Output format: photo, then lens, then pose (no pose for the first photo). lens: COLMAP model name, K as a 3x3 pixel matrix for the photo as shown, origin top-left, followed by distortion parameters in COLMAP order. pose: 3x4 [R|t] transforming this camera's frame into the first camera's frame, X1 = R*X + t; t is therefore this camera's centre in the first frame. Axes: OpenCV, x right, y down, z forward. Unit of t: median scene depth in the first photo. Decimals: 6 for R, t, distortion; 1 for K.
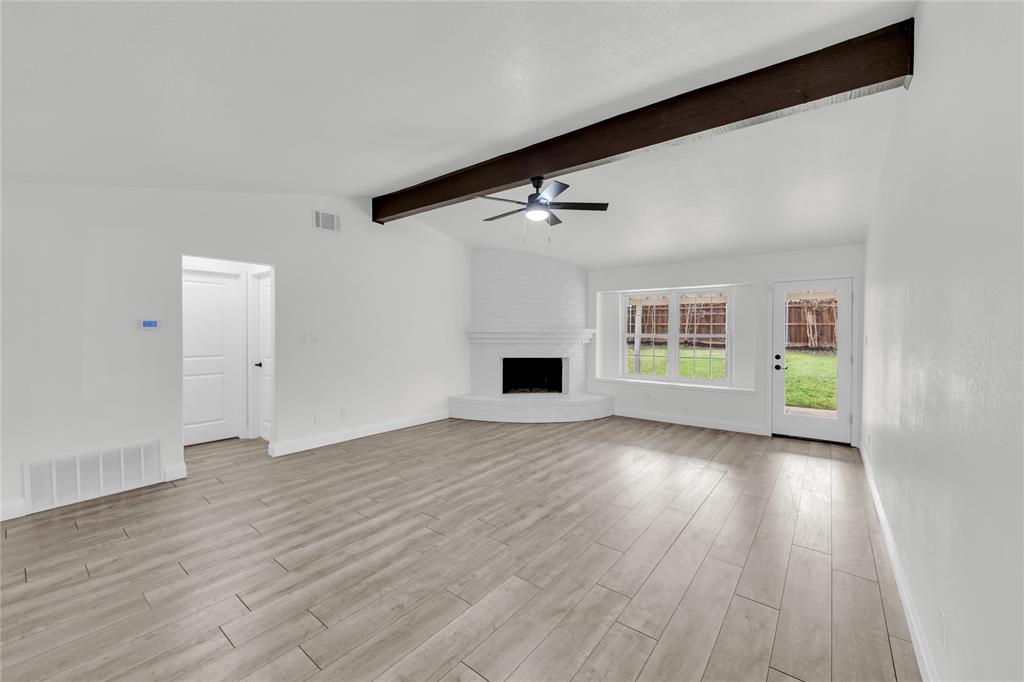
lens RADIAL K [[407.8, 0, 497.5], [0, 407.8, 342.8], [0, 0, 1]] dist [0.001346, -0.000416]
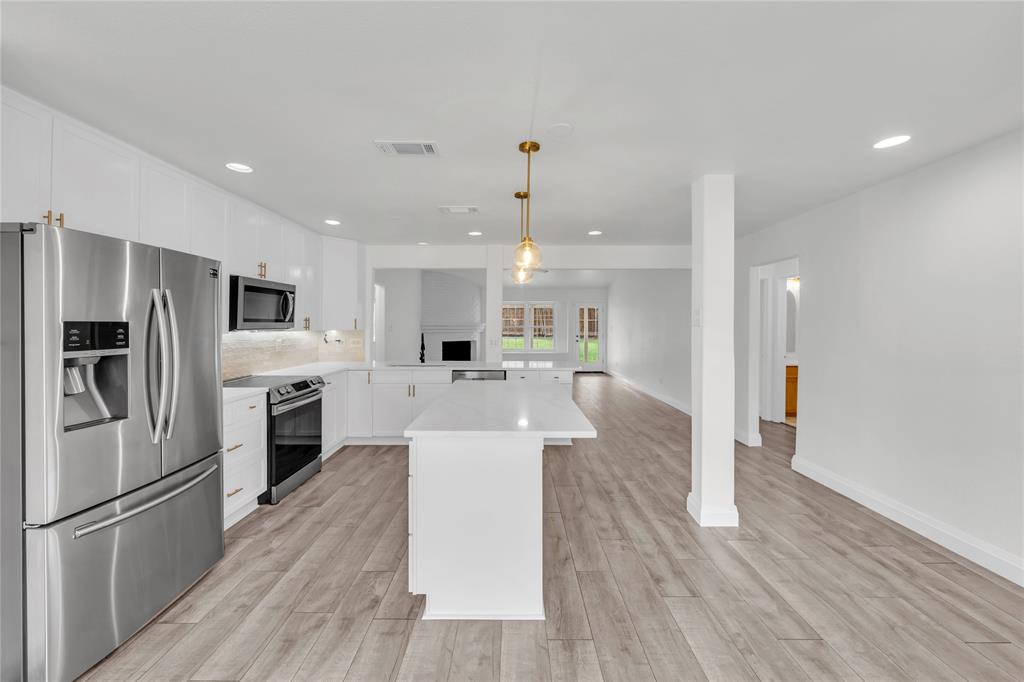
lens RADIAL K [[407.8, 0, 510.3], [0, 407.8, 330.6], [0, 0, 1]] dist [0.001346, -0.000416]
pose [[0.778955, -0.011266, 0.626979, -0.740774], [0.018791, 0.999809, -0.005382, 0.007663], [-0.626798, 0.015974, 0.779018, -0.371227]]
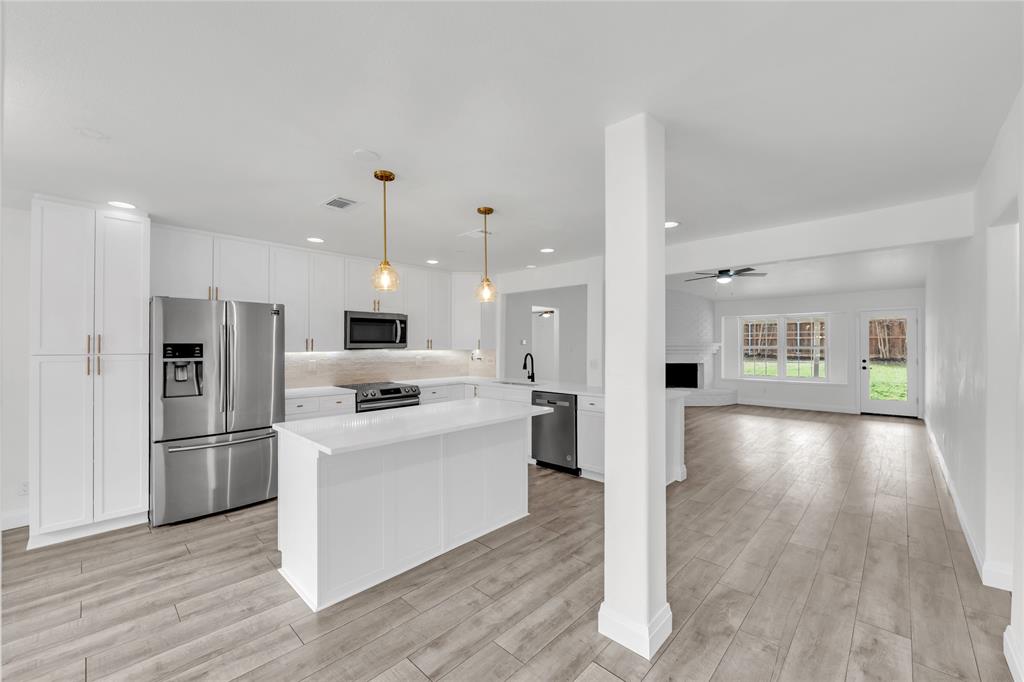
lens RADIAL K [[407.8, 0, 508.0], [0, 407.8, 346.5], [0, 0, 1]] dist [0.001346, -0.000416]
pose [[0.996570, -0.004662, -0.082618, -0.378217], [0.002565, 0.999672, -0.025468, 0.012626], [0.082710, 0.025169, 0.996256, -0.463730]]
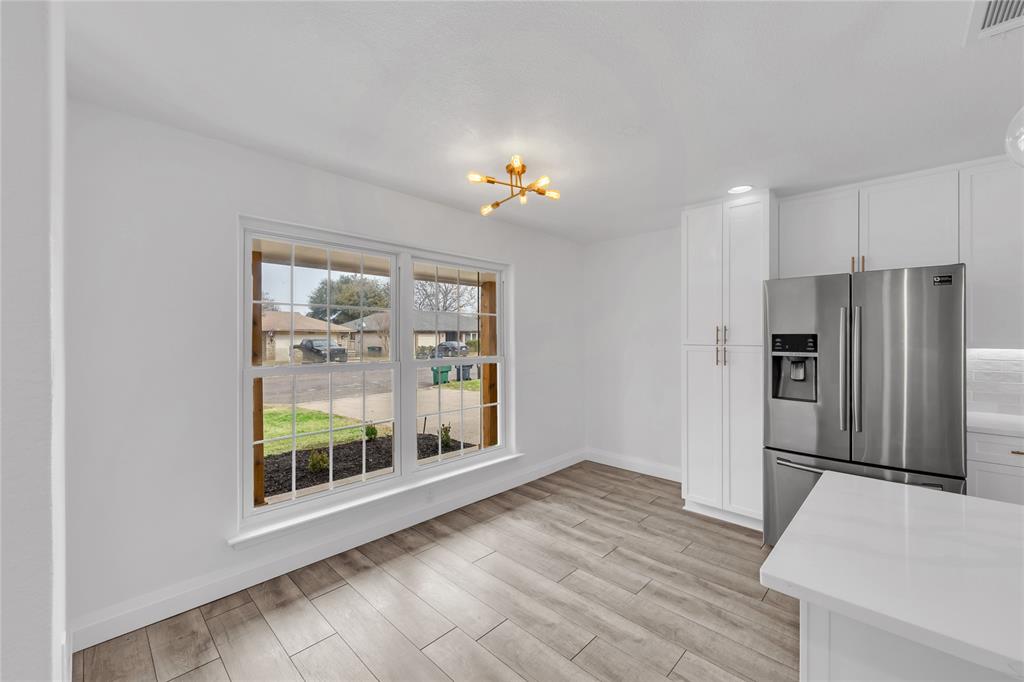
lens RADIAL K [[407.8, 0, 519.8], [0, 407.8, 337.8], [0, 0, 1]] dist [0.001346, -0.000416]
pose [[-0.068233, -0.004093, -0.997661, -0.394580], [-0.029091, 0.999575, -0.002111, 0.008053], [0.997245, 0.028879, -0.068323, -0.259568]]
